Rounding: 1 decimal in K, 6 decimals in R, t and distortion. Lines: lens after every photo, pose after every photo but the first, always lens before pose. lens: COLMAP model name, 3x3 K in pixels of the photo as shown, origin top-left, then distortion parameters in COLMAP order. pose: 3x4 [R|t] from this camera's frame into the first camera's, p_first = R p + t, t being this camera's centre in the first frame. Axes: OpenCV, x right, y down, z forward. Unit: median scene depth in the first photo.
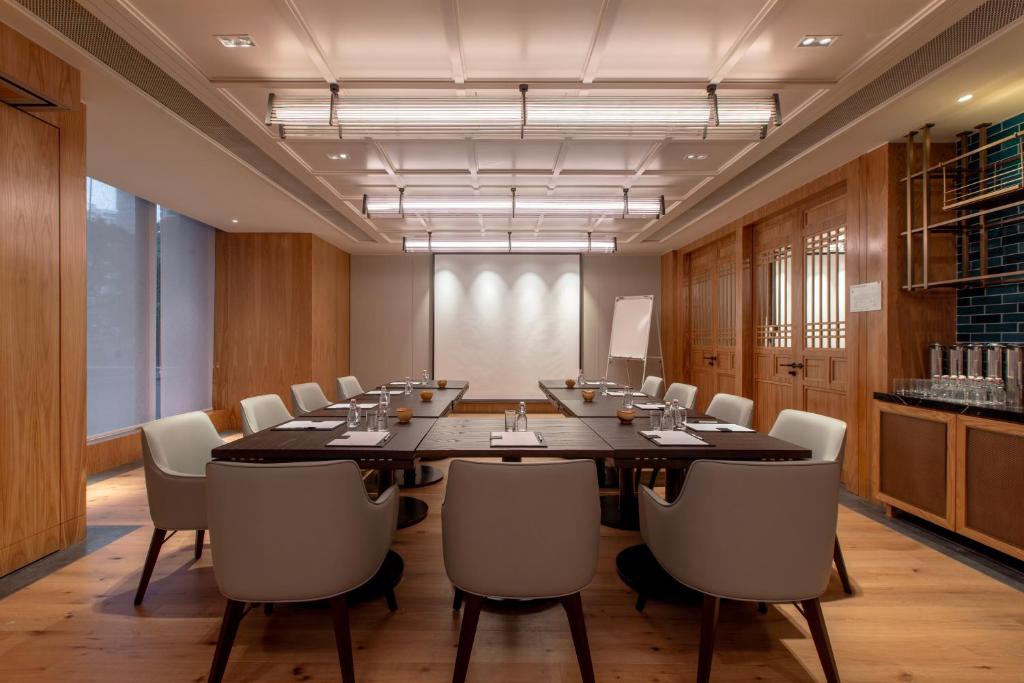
lens RADIAL K [[463.5, 0, 507.9], [0, 463.5, 345.5], [0, 0, 1]] dist [0.000599, 0.000143]
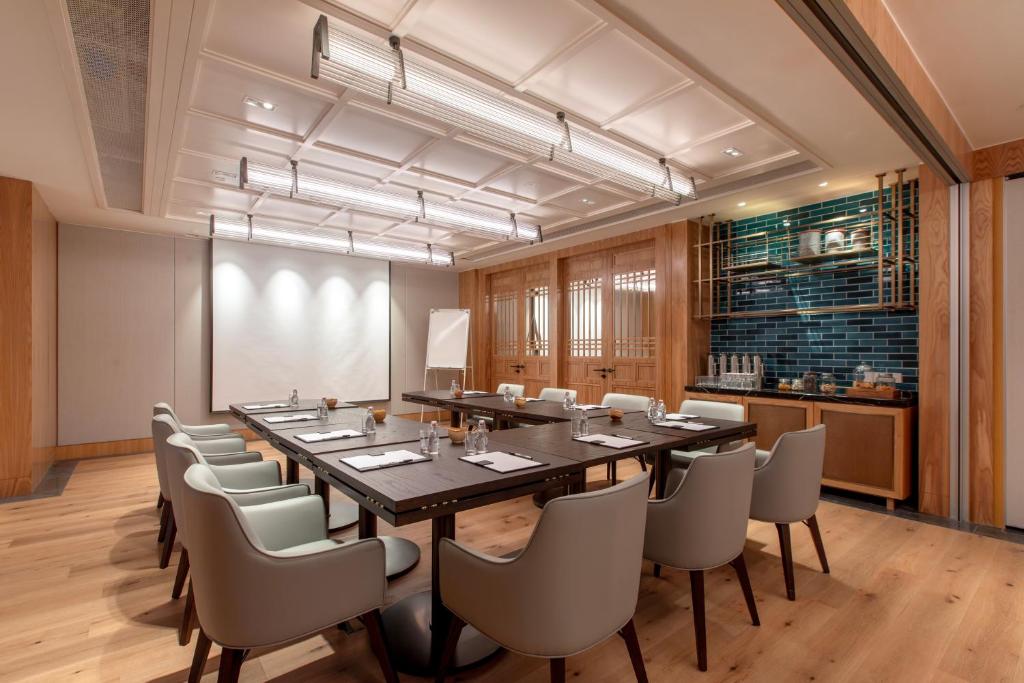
lens RADIAL K [[463.5, 0, 507.9], [0, 463.5, 345.5], [0, 0, 1]] dist [0.000599, 0.000143]
pose [[0.786747, 0.008808, 0.617213, -0.349301], [0.005719, 0.999751, -0.021557, -0.000544], [-0.617249, 0.020490, 0.786501, 0.117050]]
